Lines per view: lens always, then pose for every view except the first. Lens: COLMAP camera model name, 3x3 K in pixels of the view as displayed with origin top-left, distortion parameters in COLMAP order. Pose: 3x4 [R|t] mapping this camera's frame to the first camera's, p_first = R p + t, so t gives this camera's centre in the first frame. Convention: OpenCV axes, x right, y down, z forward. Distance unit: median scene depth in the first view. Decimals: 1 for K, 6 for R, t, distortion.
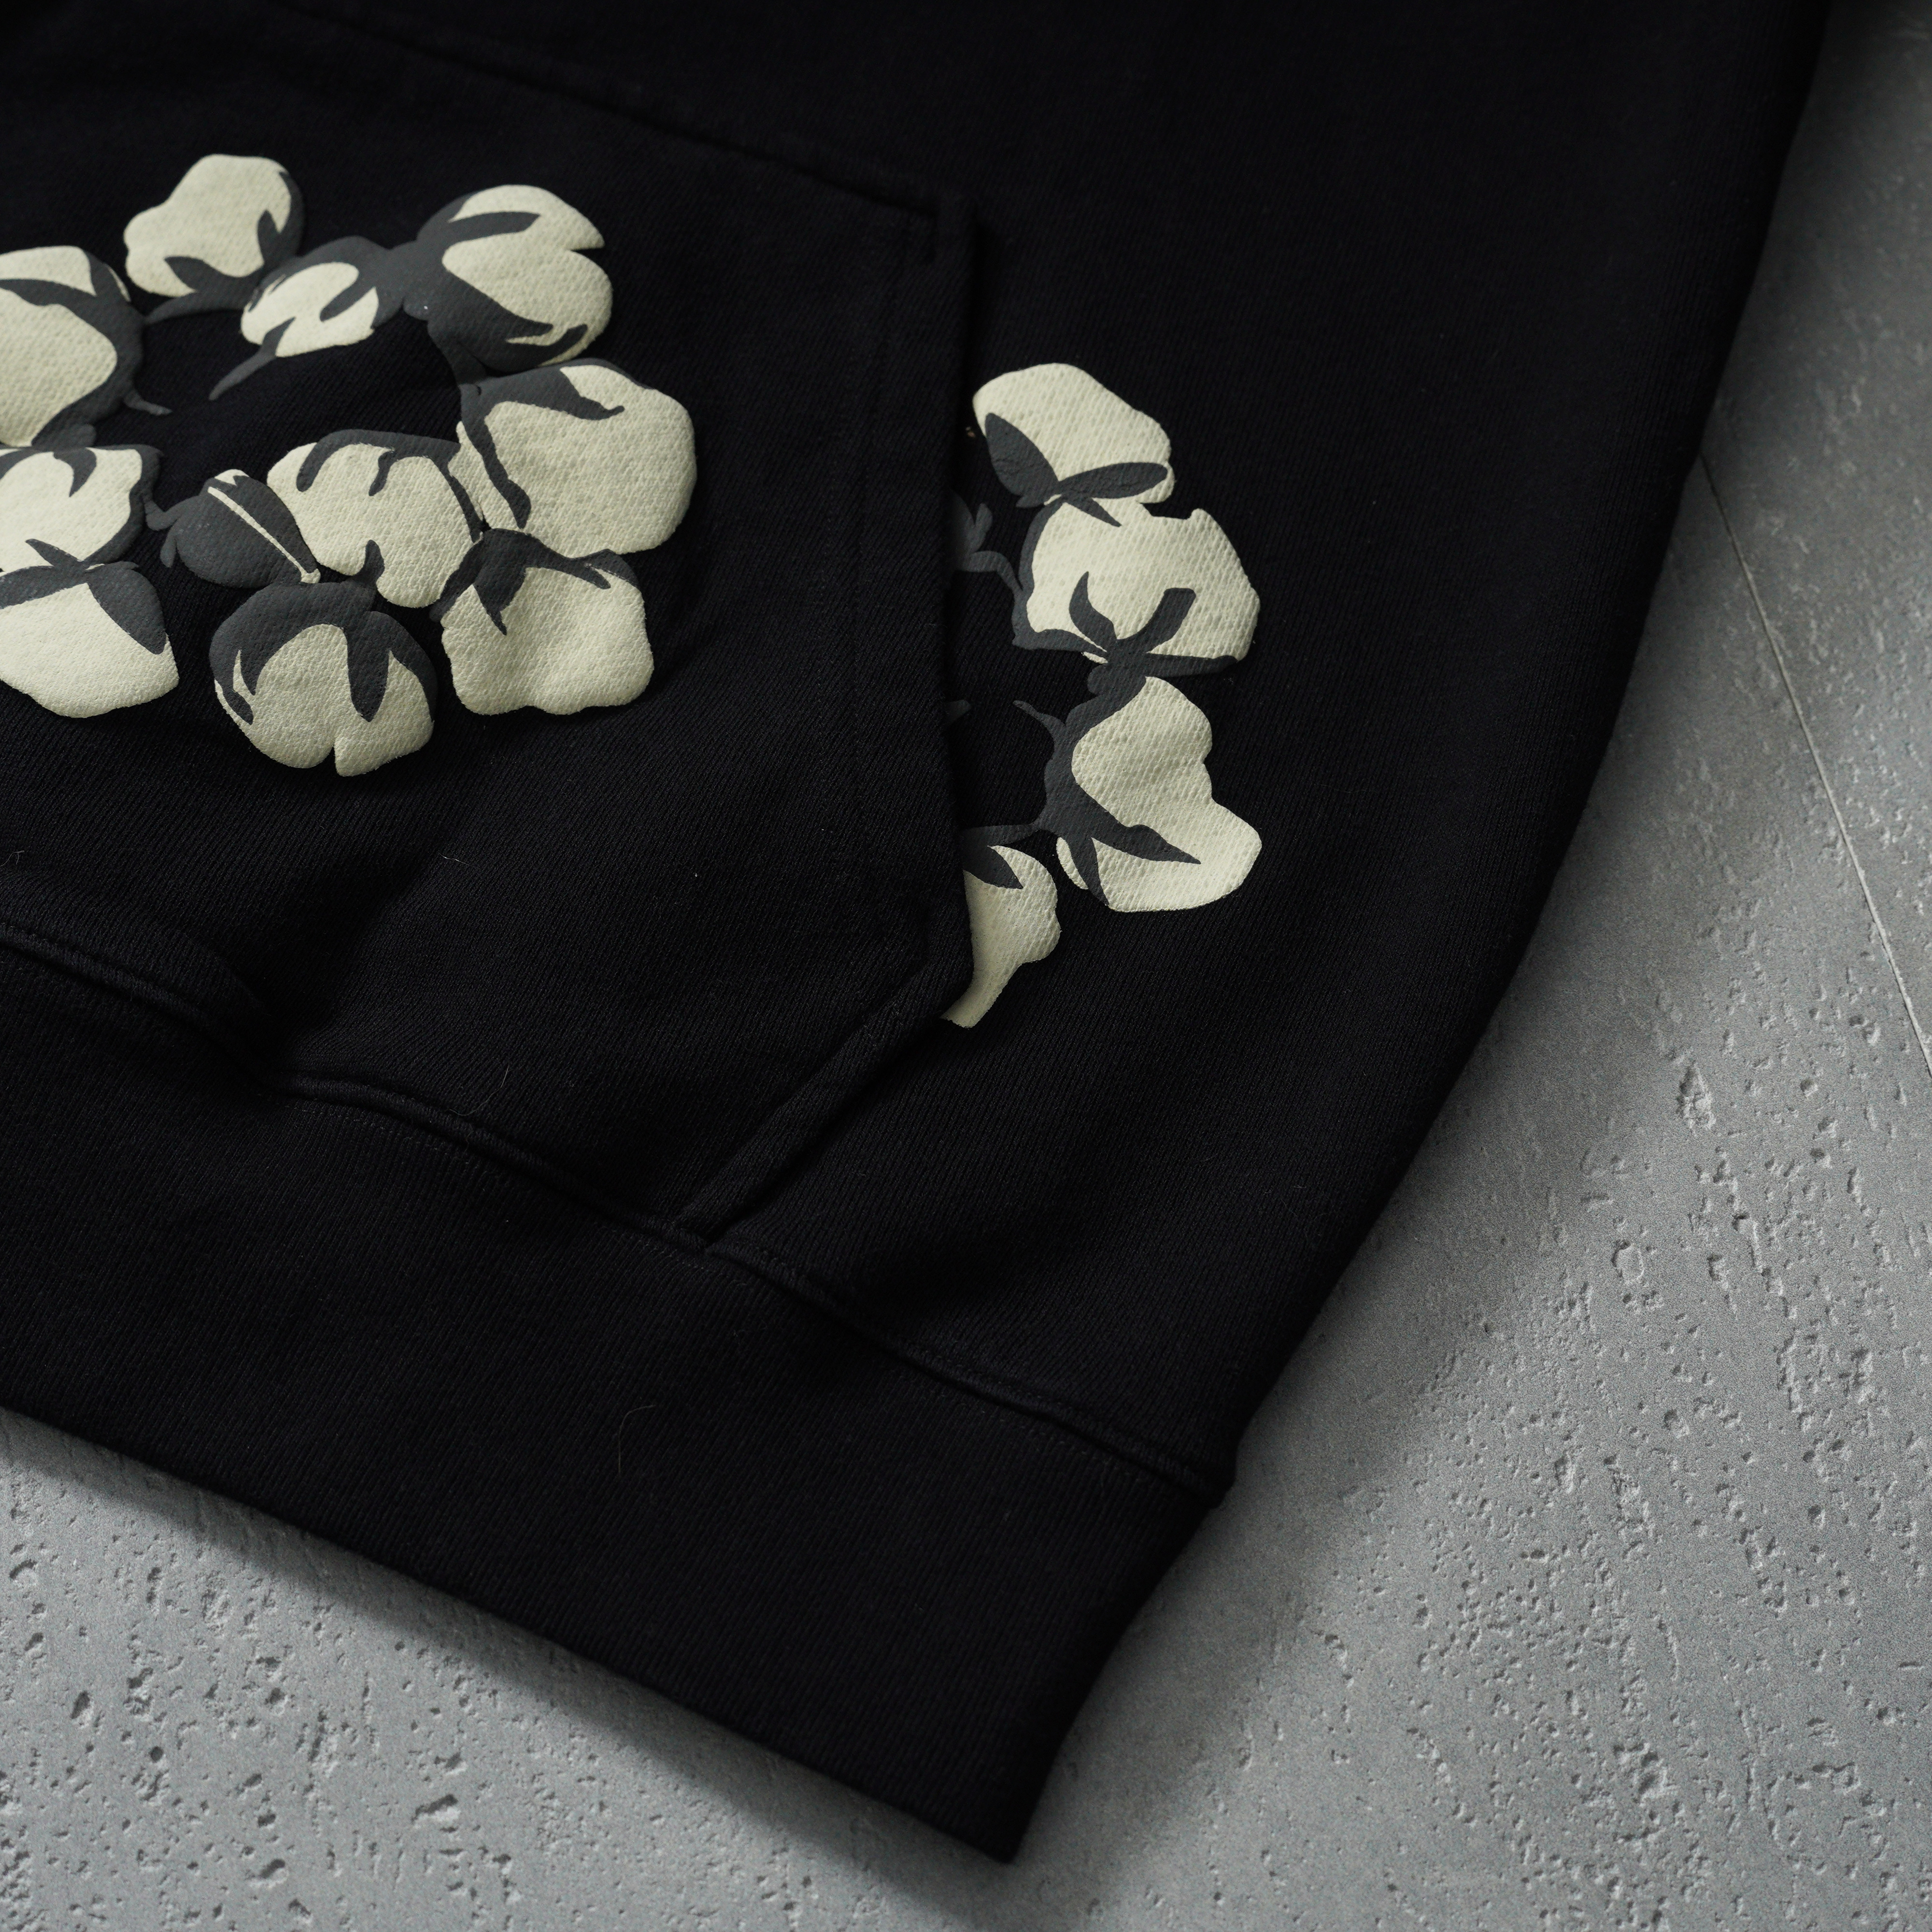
lens RADIAL K [[3534.4, 0, 963.7], [0, 3534.4, 967.9], [0, 0, 1]] dist [-0.090989, 0.000000]
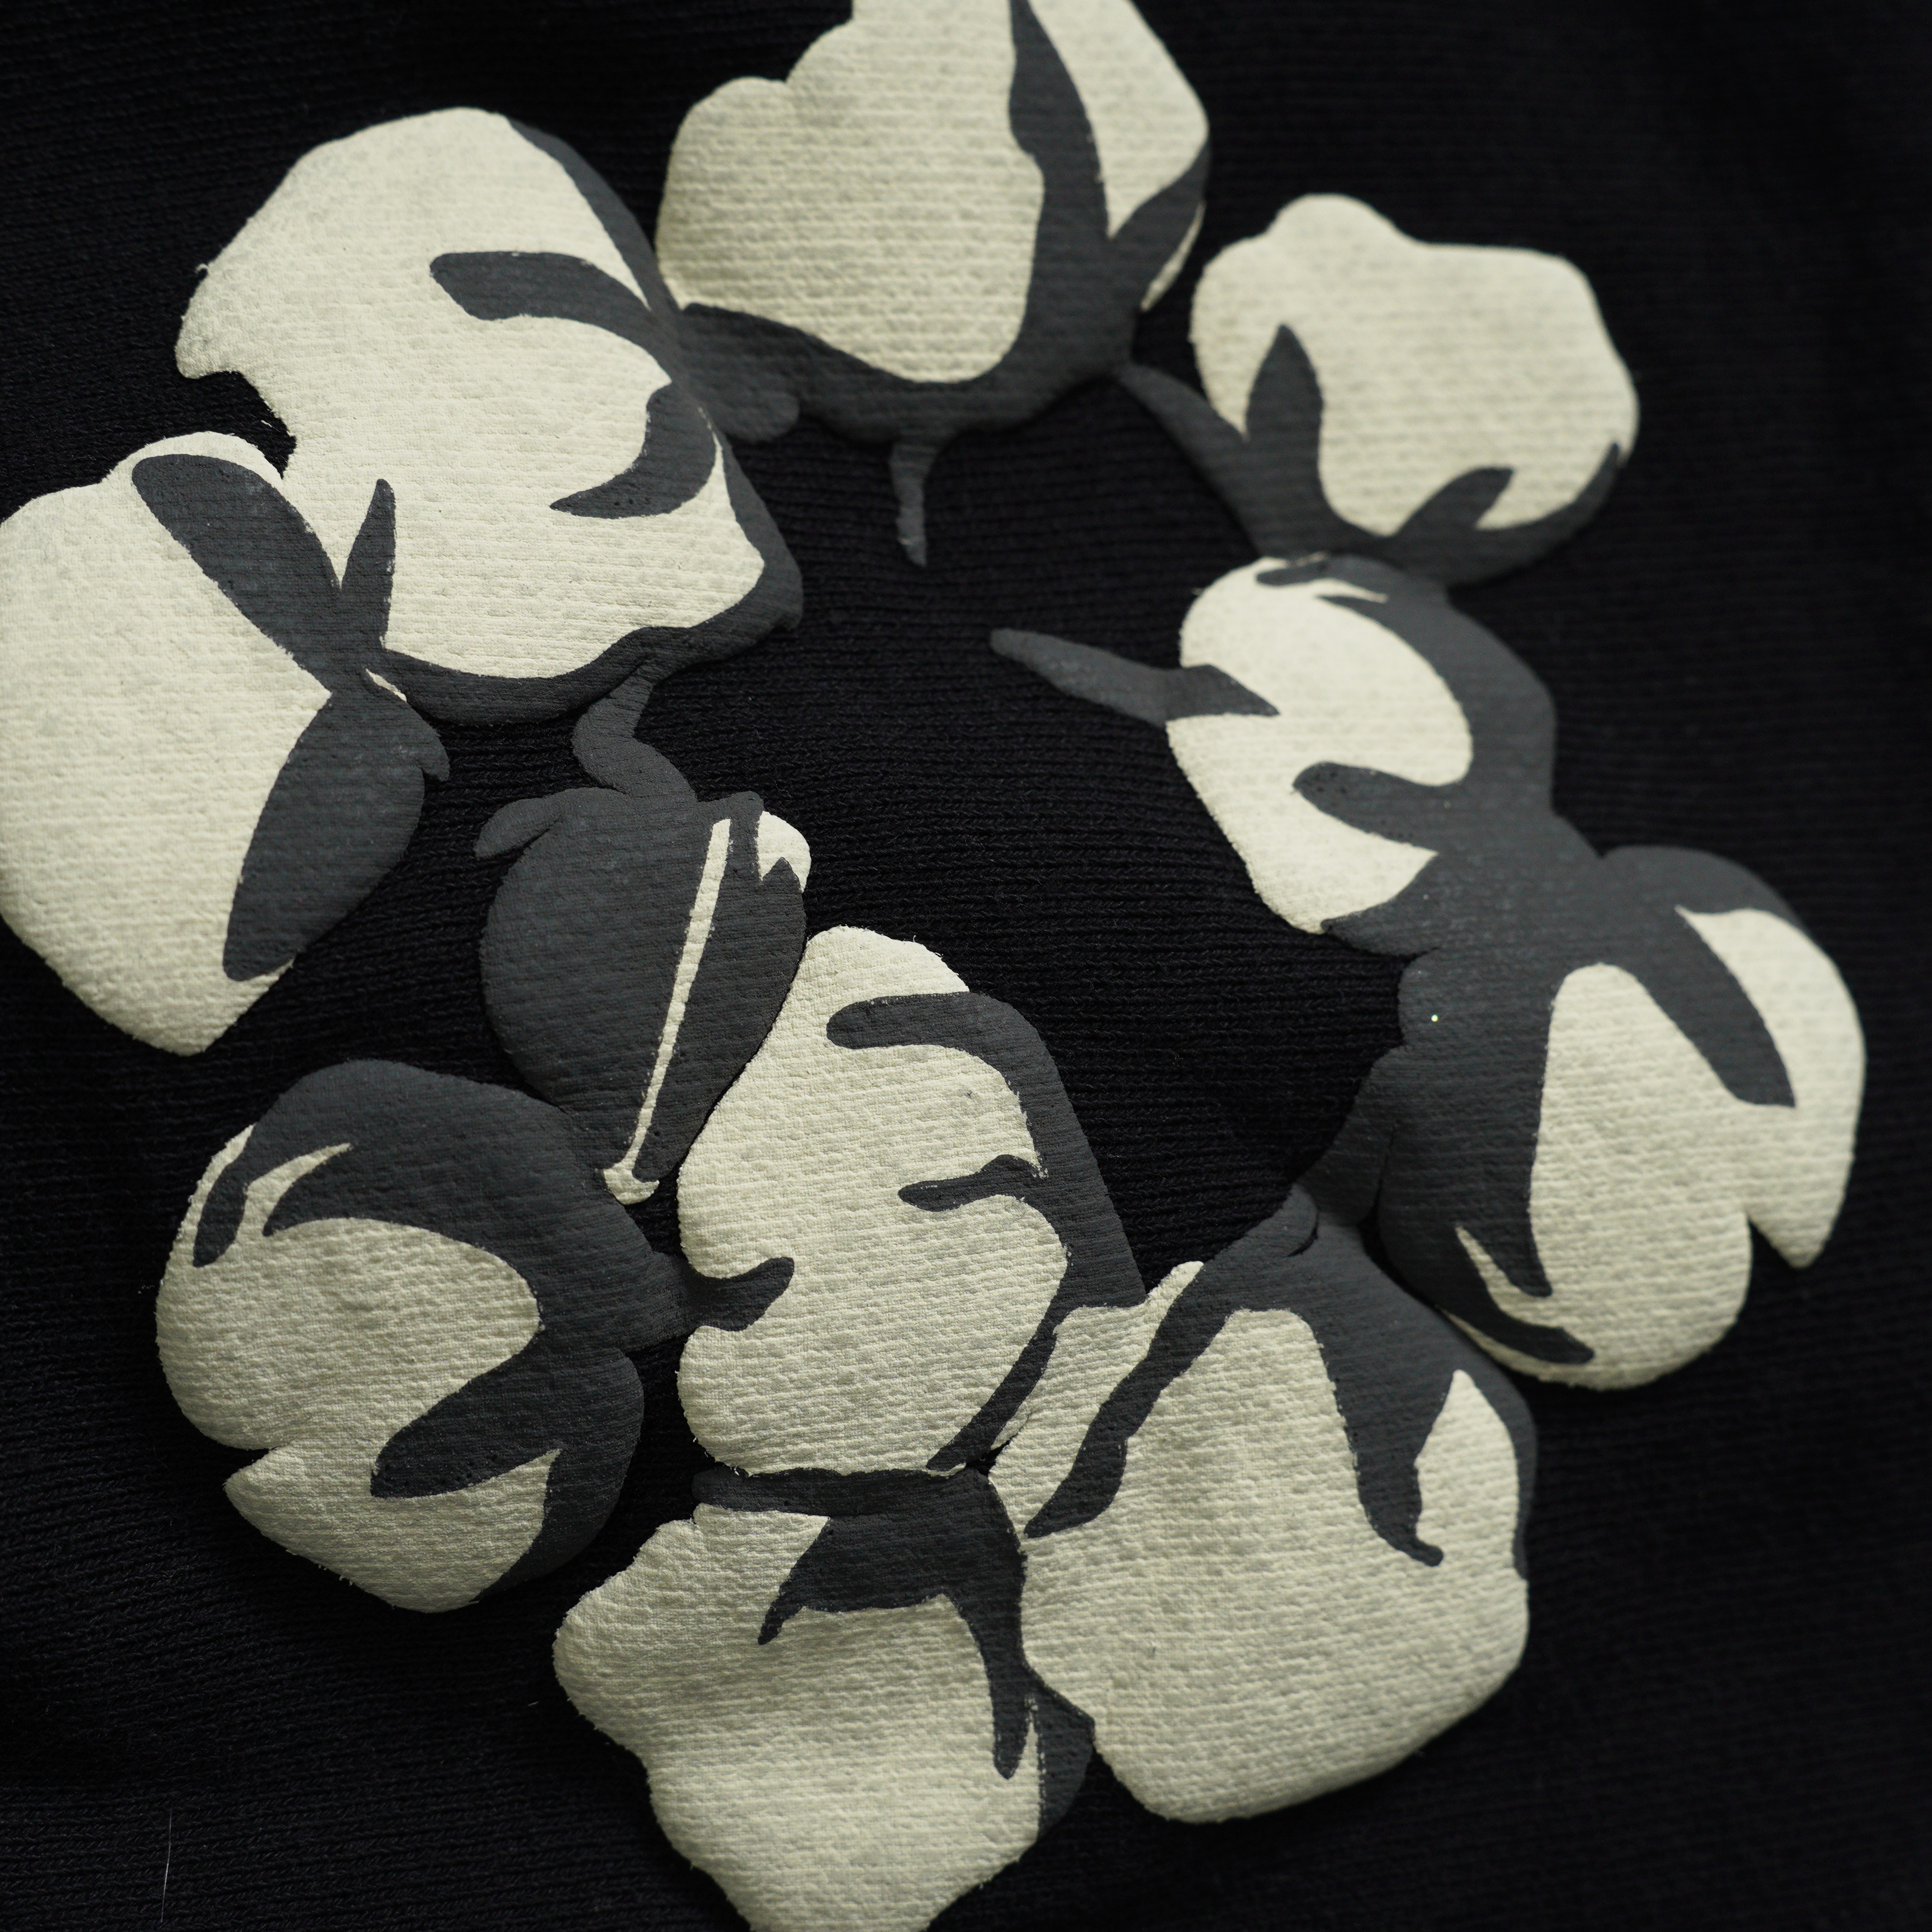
lens RADIAL K [[3534.4, 0, 974.0], [0, 3534.4, 966.0], [0, 0, 1]] dist [-0.090989, 0.000000]
pose [[0.460690, 0.887189, -0.025685, -0.175441], [-0.870676, 0.457355, 0.180969, -0.221721], [0.172301, -0.061008, 0.983153, 0.610085]]
